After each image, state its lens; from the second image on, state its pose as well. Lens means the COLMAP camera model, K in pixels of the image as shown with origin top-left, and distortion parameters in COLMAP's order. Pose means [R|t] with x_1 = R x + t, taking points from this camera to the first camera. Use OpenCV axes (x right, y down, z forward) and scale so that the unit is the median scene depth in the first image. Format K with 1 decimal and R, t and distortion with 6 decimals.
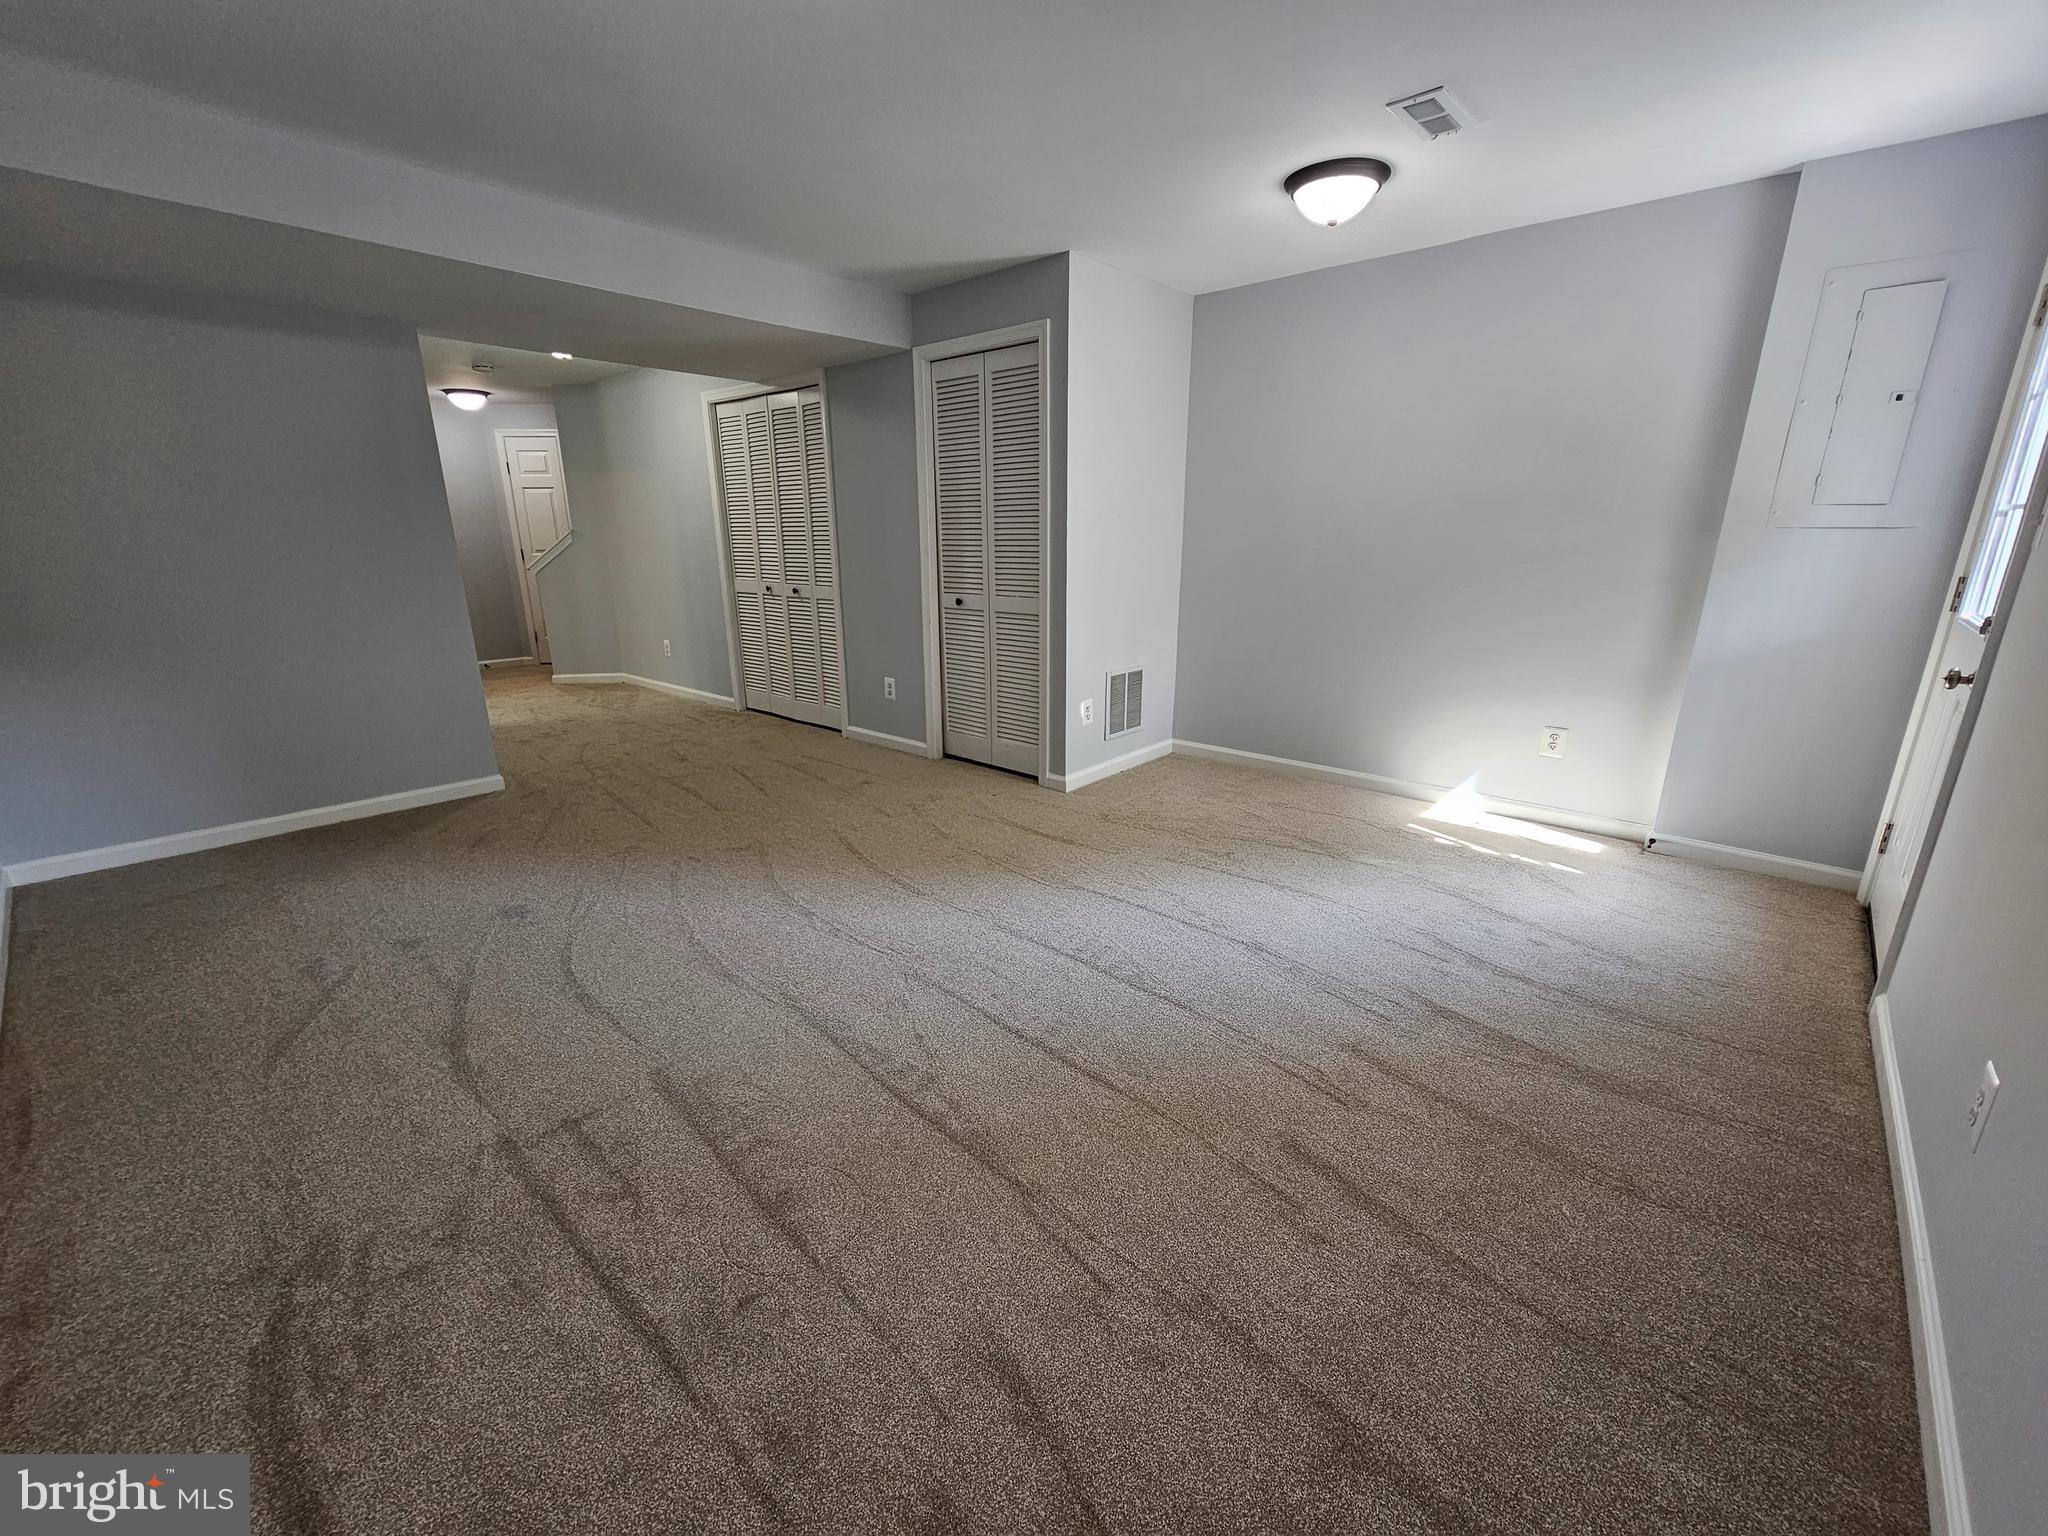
lens RADIAL K [[836.4, 0, 1022.3], [0, 836.4, 767.3], [0, 0, 1]] dist [0.000207, -0.000771]
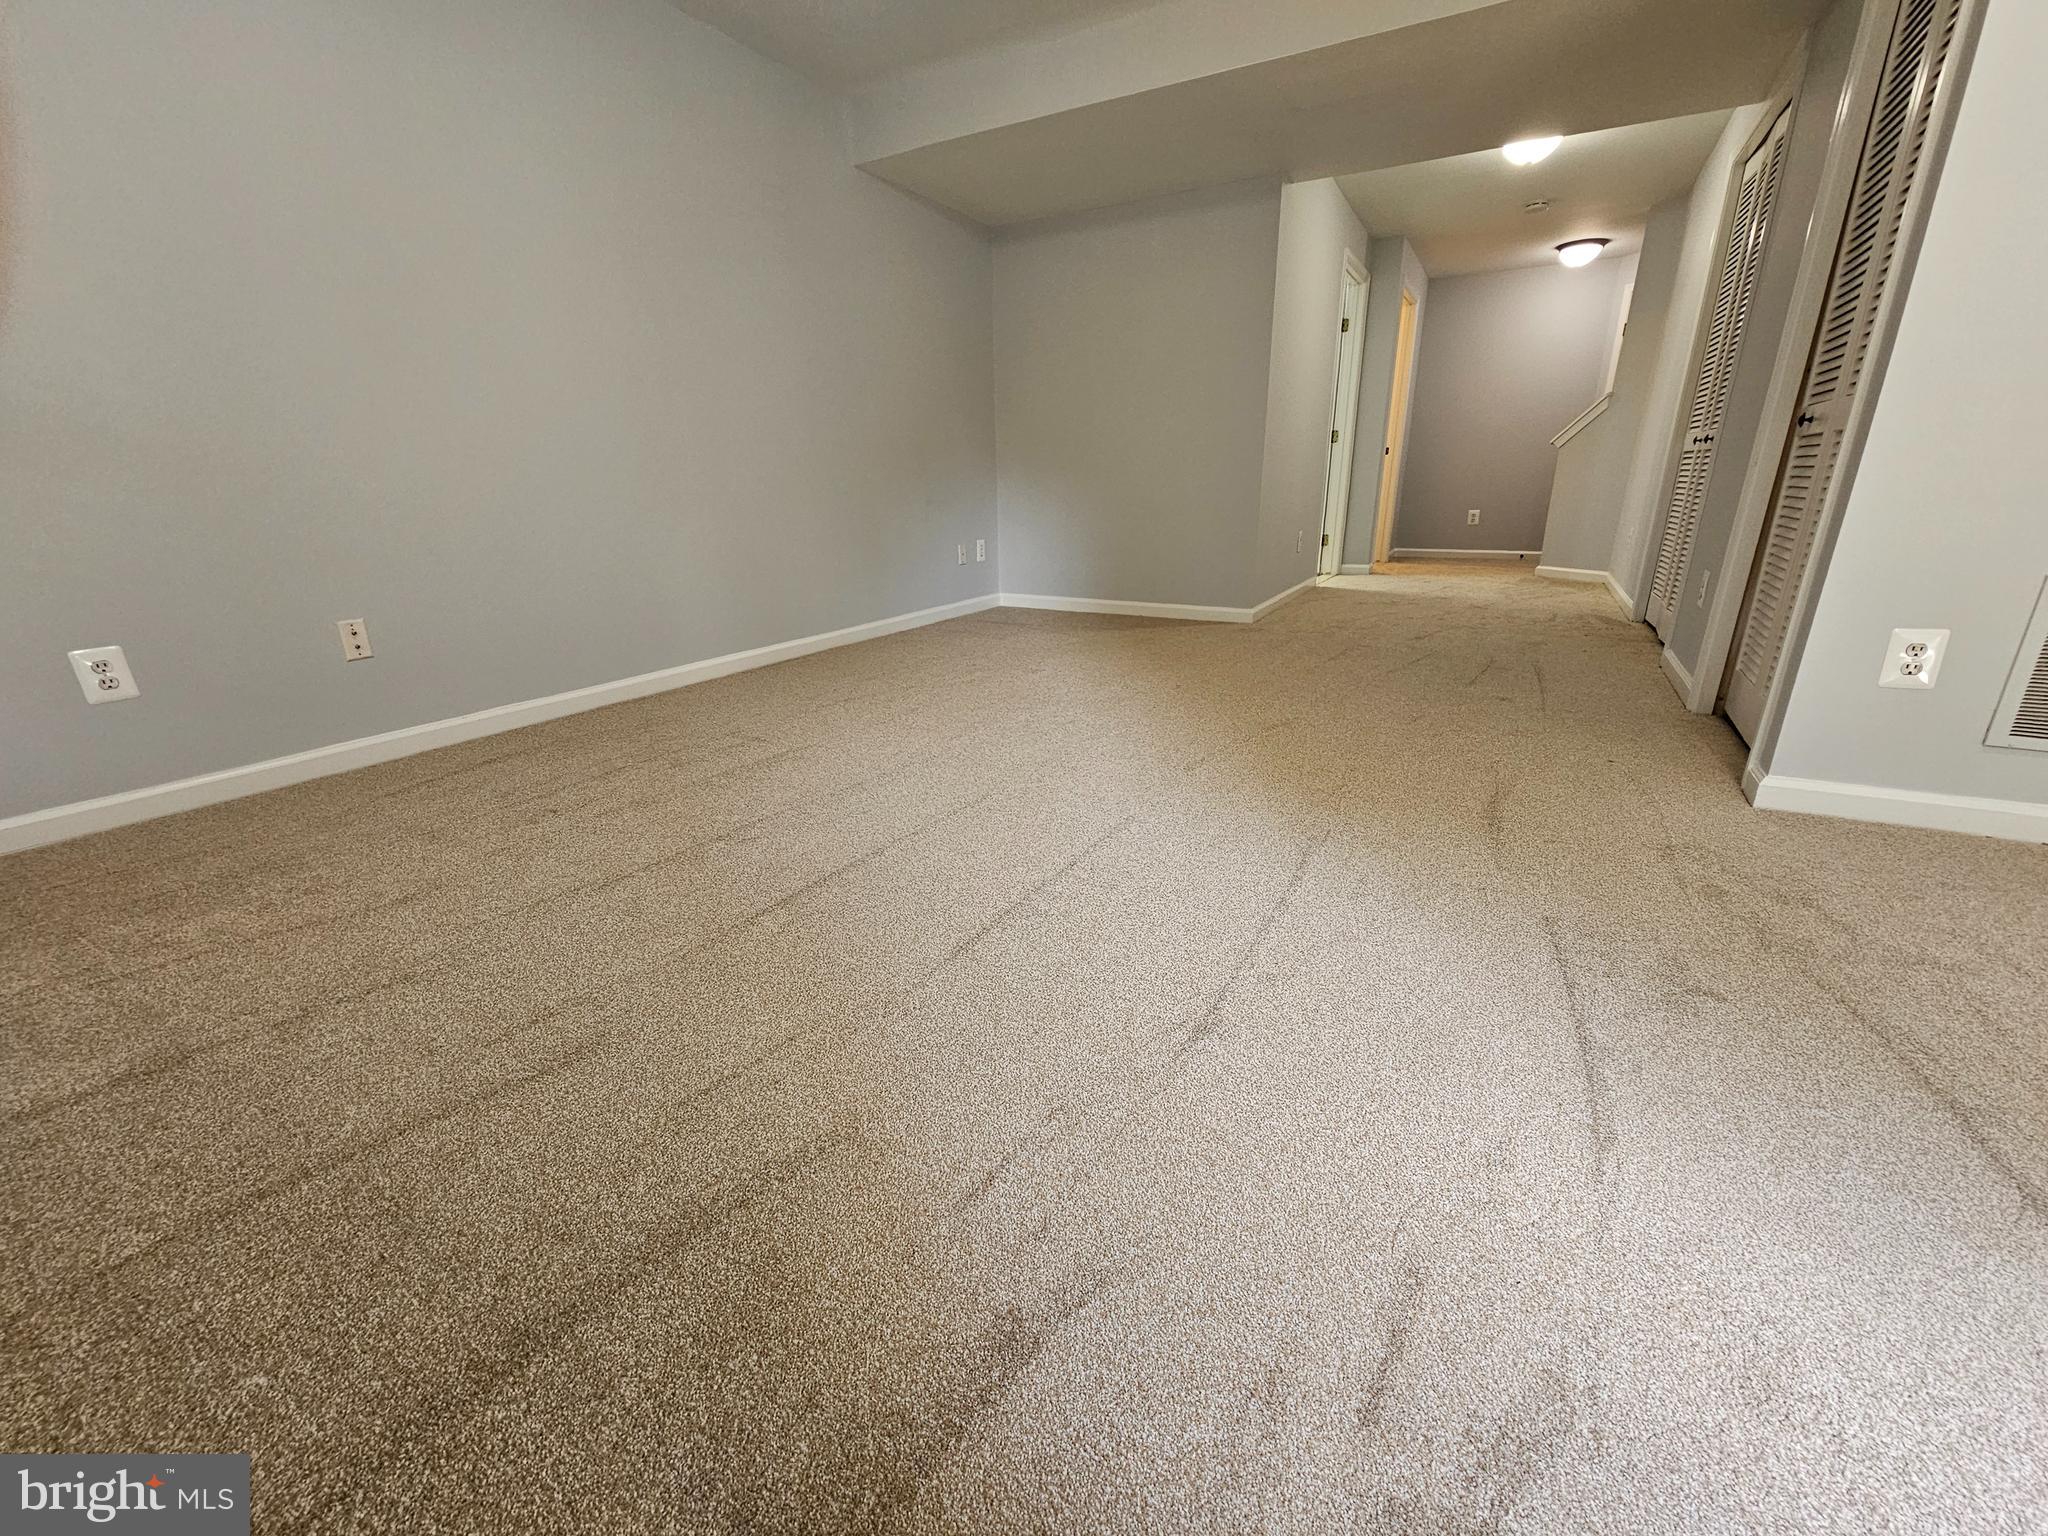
lens RADIAL K [[836.4, 0, 1019.3], [0, 836.4, 770.6], [0, 0, 1]] dist [0.000207, -0.000771]
pose [[0.210771, 0.326172, -0.921514, 0.451684], [-0.253126, 0.928749, 0.270837, -0.015147], [0.944194, 0.176175, 0.278316, 0.515992]]
